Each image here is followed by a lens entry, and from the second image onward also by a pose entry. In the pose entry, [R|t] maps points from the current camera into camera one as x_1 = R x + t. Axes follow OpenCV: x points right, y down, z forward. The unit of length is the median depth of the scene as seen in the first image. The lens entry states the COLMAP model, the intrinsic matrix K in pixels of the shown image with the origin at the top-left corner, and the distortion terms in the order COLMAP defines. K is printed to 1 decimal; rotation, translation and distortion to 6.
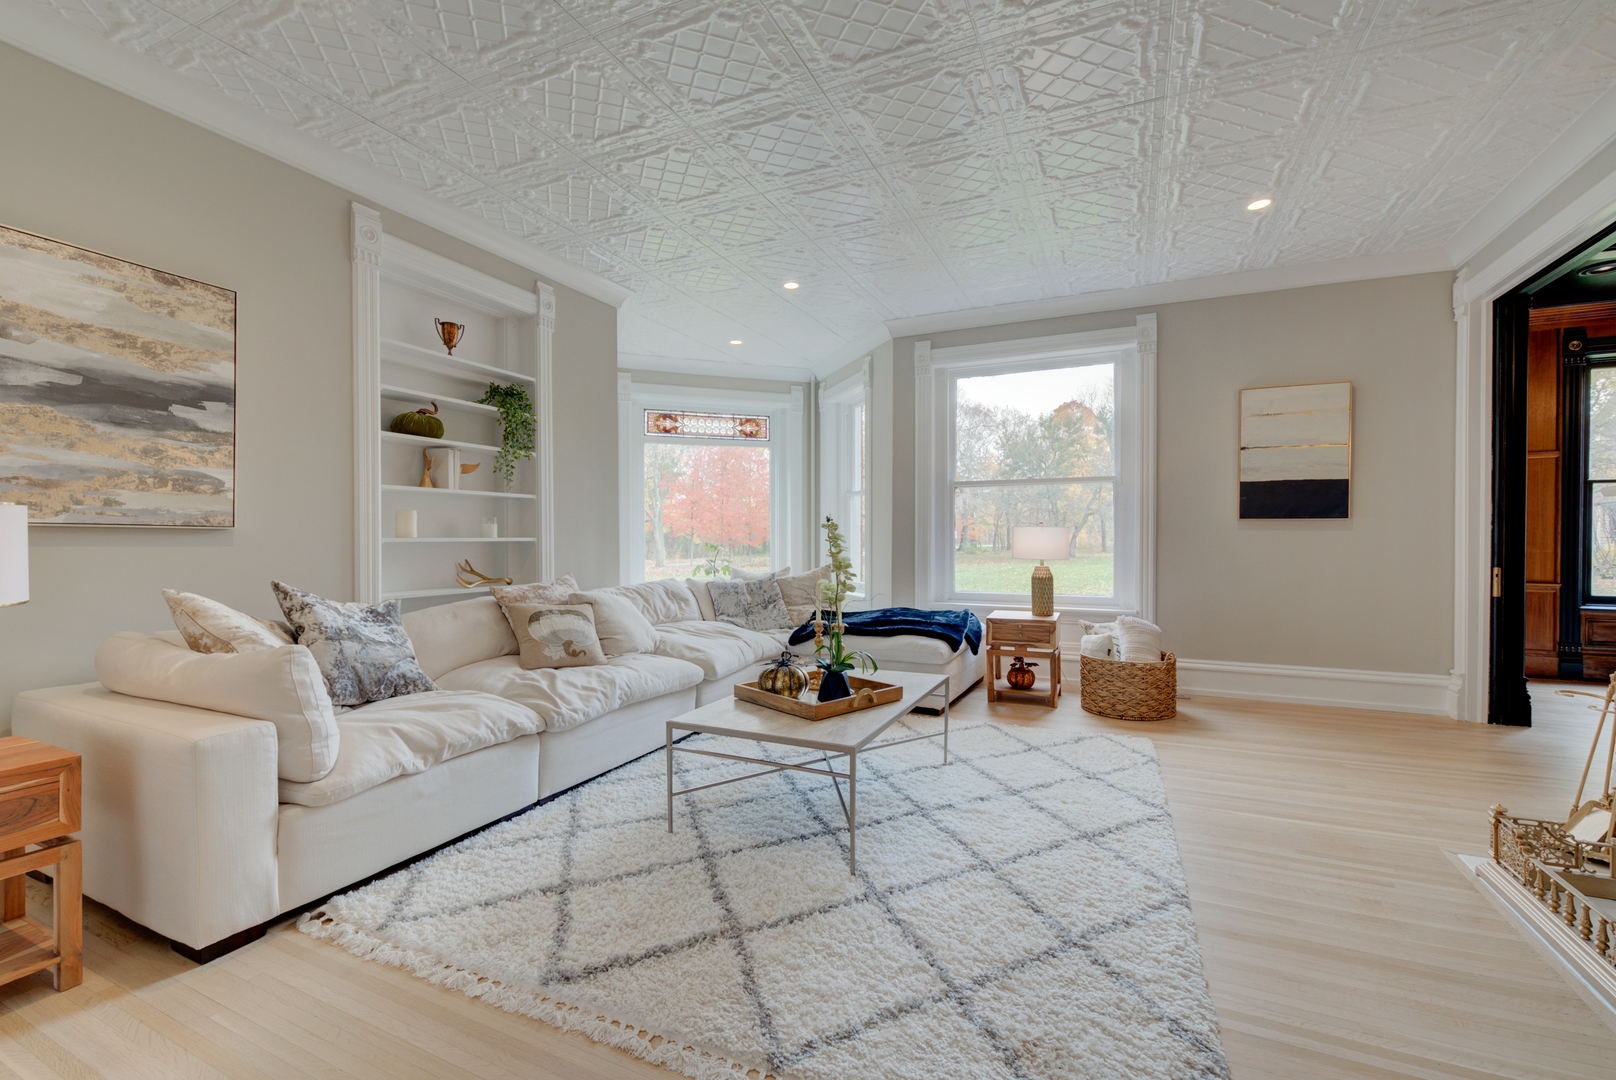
lens RADIAL K [[674.5, 0, 808.0], [0, 674.5, 540.0], [0, 0, 1]] dist [0.002883, -0.000122]
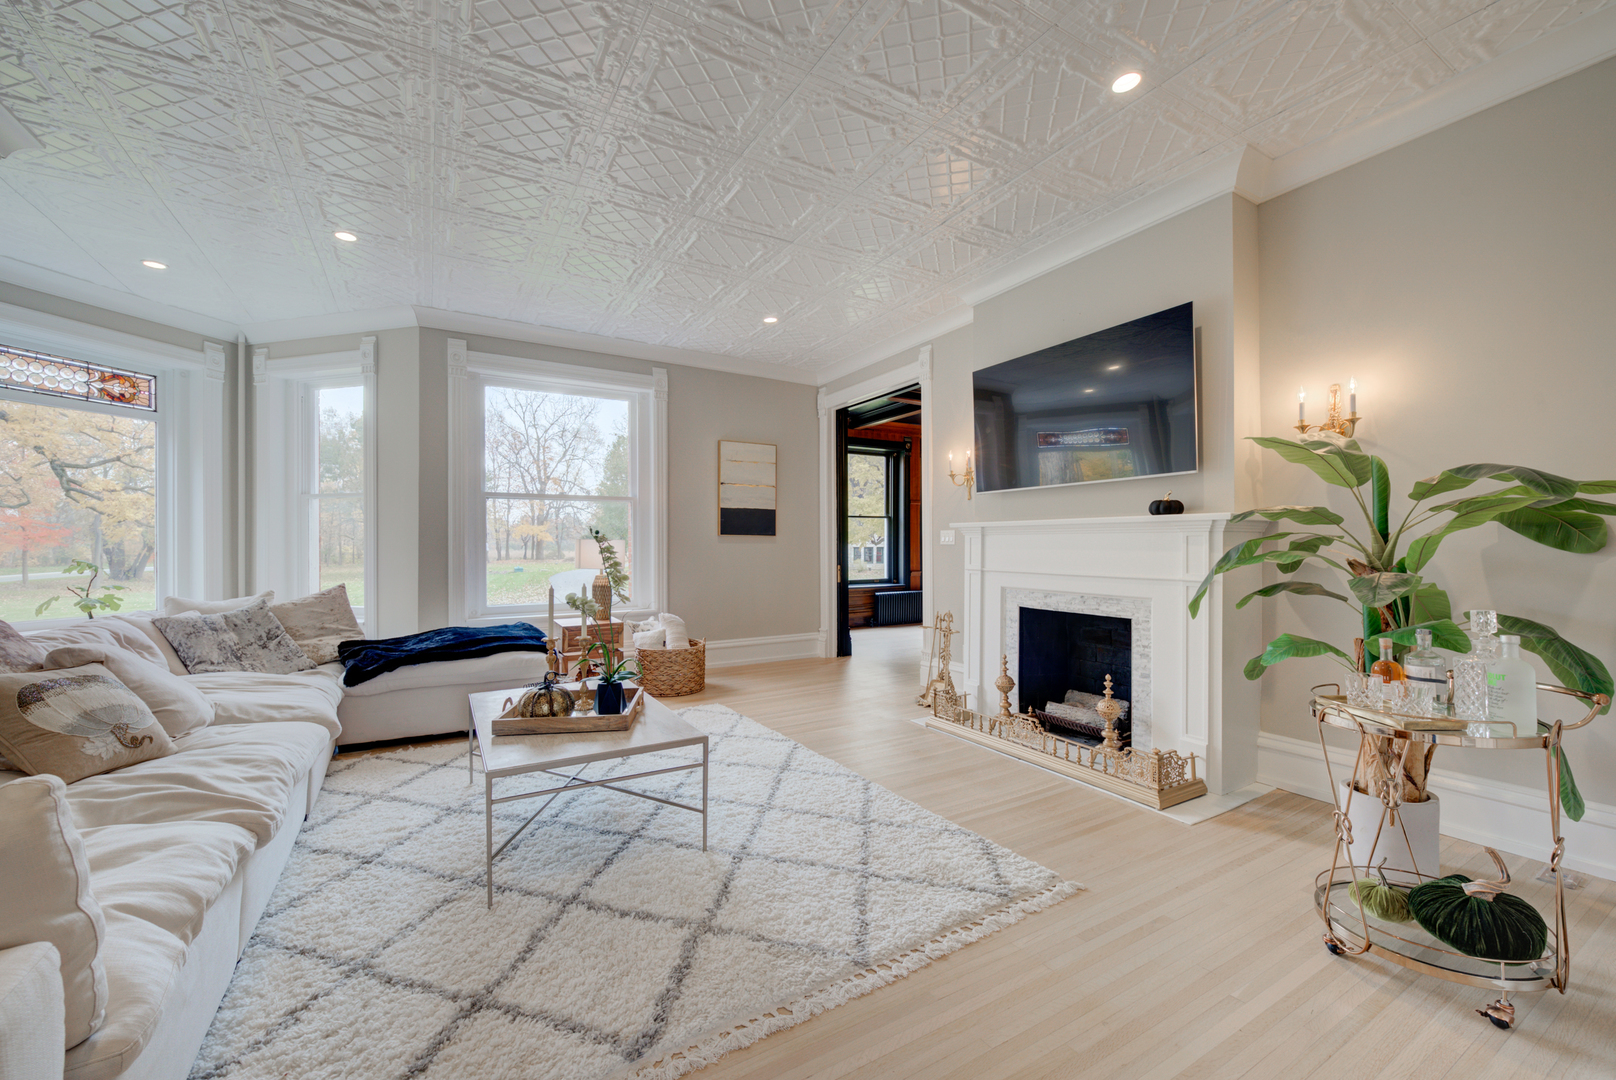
lens RADIAL K [[647.6, 0, 808.0], [0, 647.6, 540.0], [0, 0, 1]] dist [0.000031, -0.000388]
pose [[0.568775, 0.006874, 0.822464, -0.352932], [0.008194, 0.999868, -0.014023, -0.001297], [-0.822452, 0.014716, 0.568644, 0.119441]]
